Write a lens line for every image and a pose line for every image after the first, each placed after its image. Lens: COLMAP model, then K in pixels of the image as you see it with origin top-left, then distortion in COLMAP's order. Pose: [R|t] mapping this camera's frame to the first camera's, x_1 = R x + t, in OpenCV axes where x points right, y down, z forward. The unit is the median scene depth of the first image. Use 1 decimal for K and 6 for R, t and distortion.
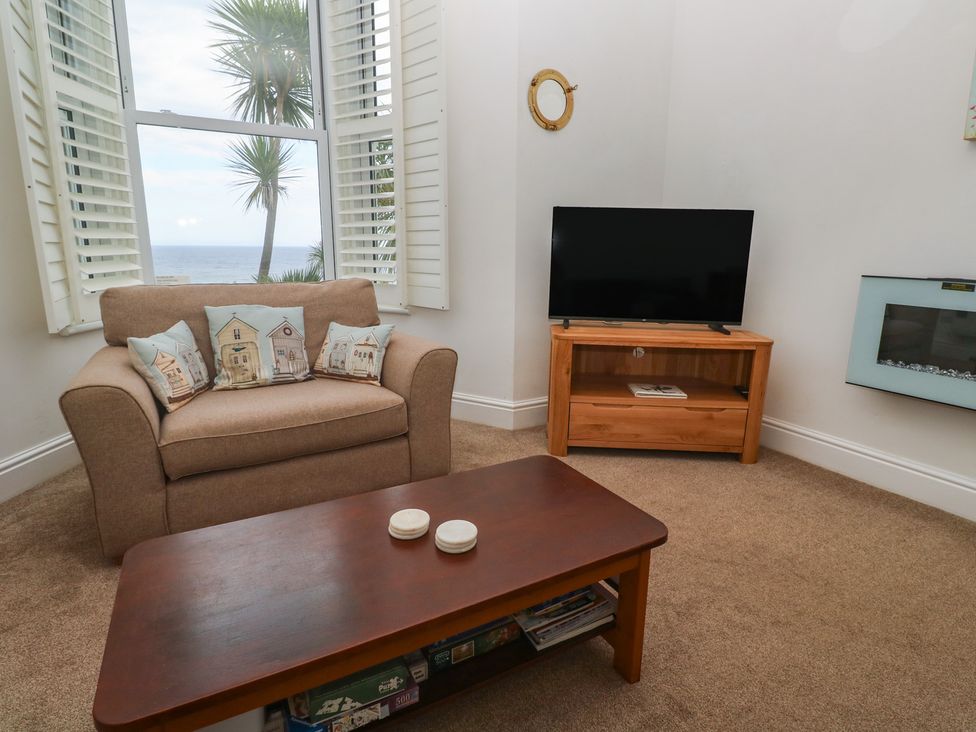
lens RADIAL K [[523.8, 0, 492.7], [0, 523.8, 363.6], [0, 0, 1]] dist [-0.002745, -0.001795]
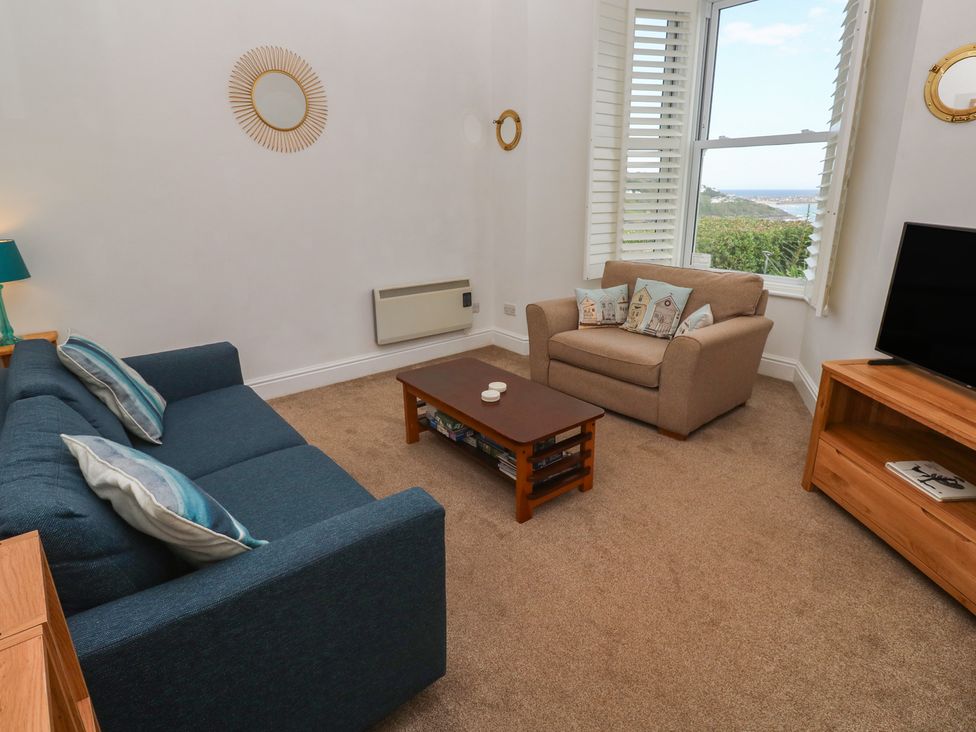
lens RADIAL K [[523.8, 0, 497.8], [0, 523.8, 360.3], [0, 0, 1]] dist [-0.002745, -0.001795]
pose [[0.174860, 0.292961, -0.939999, 0.981673], [-0.211706, 0.943564, 0.254690, -0.190346], [0.961564, 0.154469, 0.227013, 0.249248]]
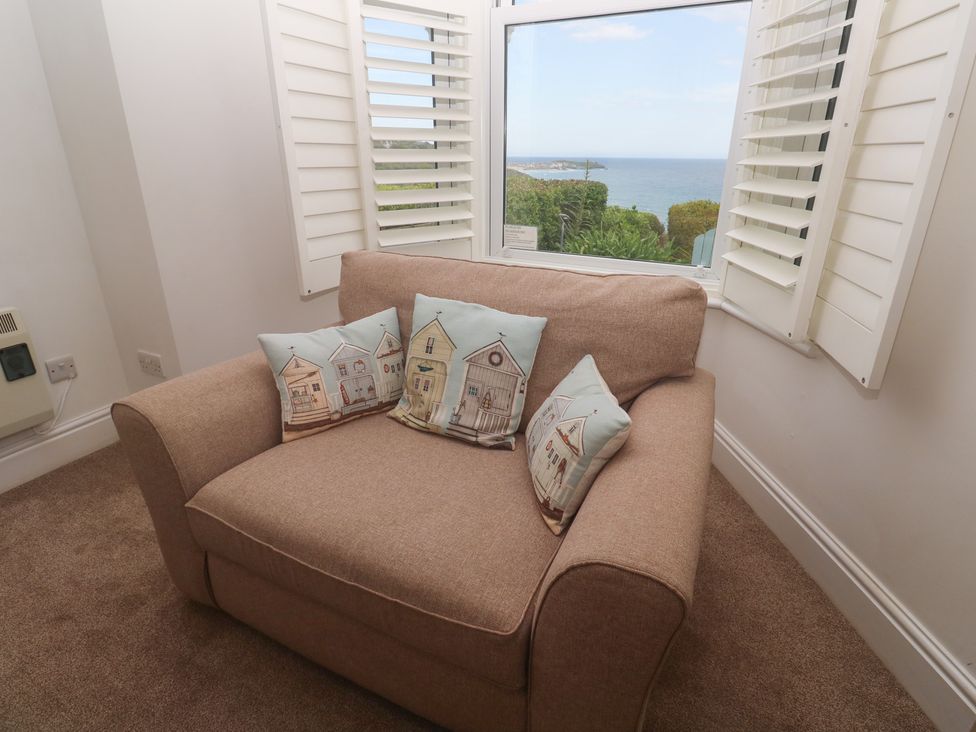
lens RADIAL K [[517.5, 0, 489.5], [0, 517.5, 359.3], [0, 0, 1]] dist [0.000043, -0.000962]
pose [[0.546208, 0.302768, -0.781017, 0.068050], [-0.187838, 0.952918, 0.238042, -0.208348], [0.816317, 0.016684, 0.577363, 0.681529]]
